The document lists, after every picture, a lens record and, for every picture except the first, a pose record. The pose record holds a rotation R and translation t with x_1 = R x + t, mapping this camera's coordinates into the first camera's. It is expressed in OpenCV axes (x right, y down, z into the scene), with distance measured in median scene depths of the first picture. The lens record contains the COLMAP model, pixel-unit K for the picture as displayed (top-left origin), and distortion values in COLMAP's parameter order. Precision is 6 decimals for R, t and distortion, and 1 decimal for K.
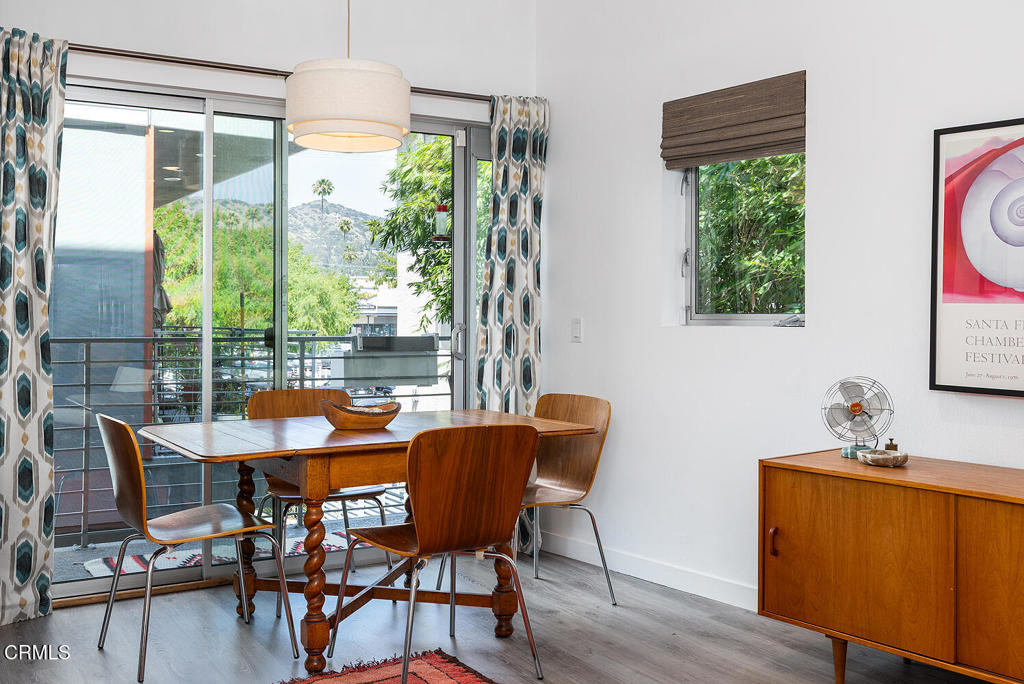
lens RADIAL K [[1031.8, 0, 510.0], [0, 1031.8, 317.8], [0, 0, 1]] dist [-0.005558, -0.004003]
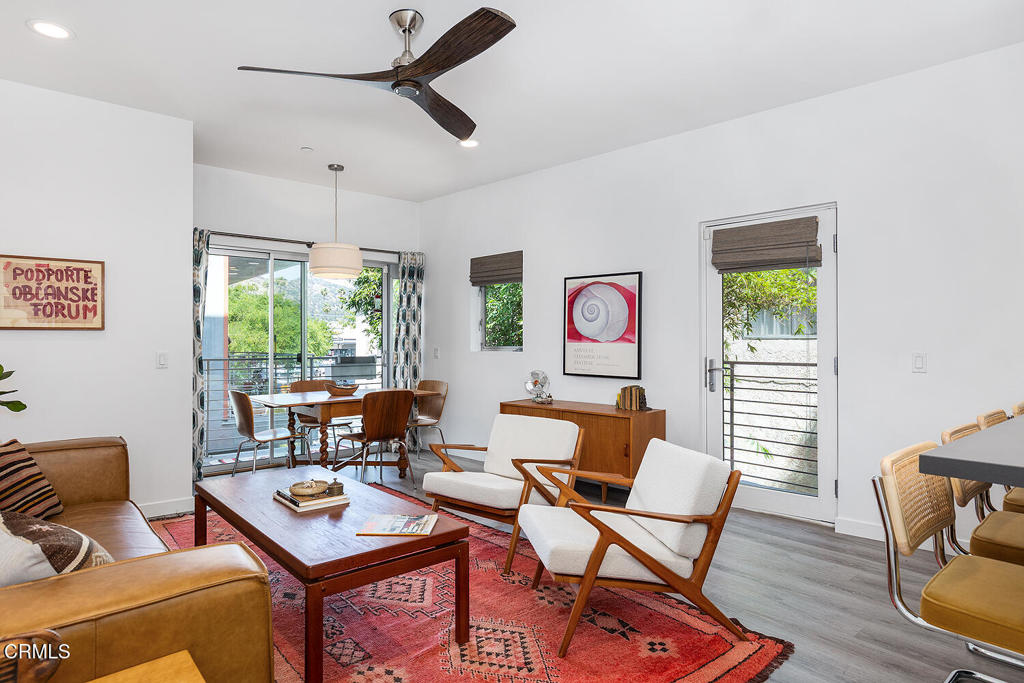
lens RADIAL K [[583.6, 0, 512.0], [0, 583.6, 341.5], [0, 0, 1]] dist [0.001631, 0.000049]
pose [[0.988363, -0.004973, 0.152032, 0.033837], [0.005796, 0.999971, -0.004971, -0.007010], [-0.152003, 0.005794, 0.988363, -0.336903]]
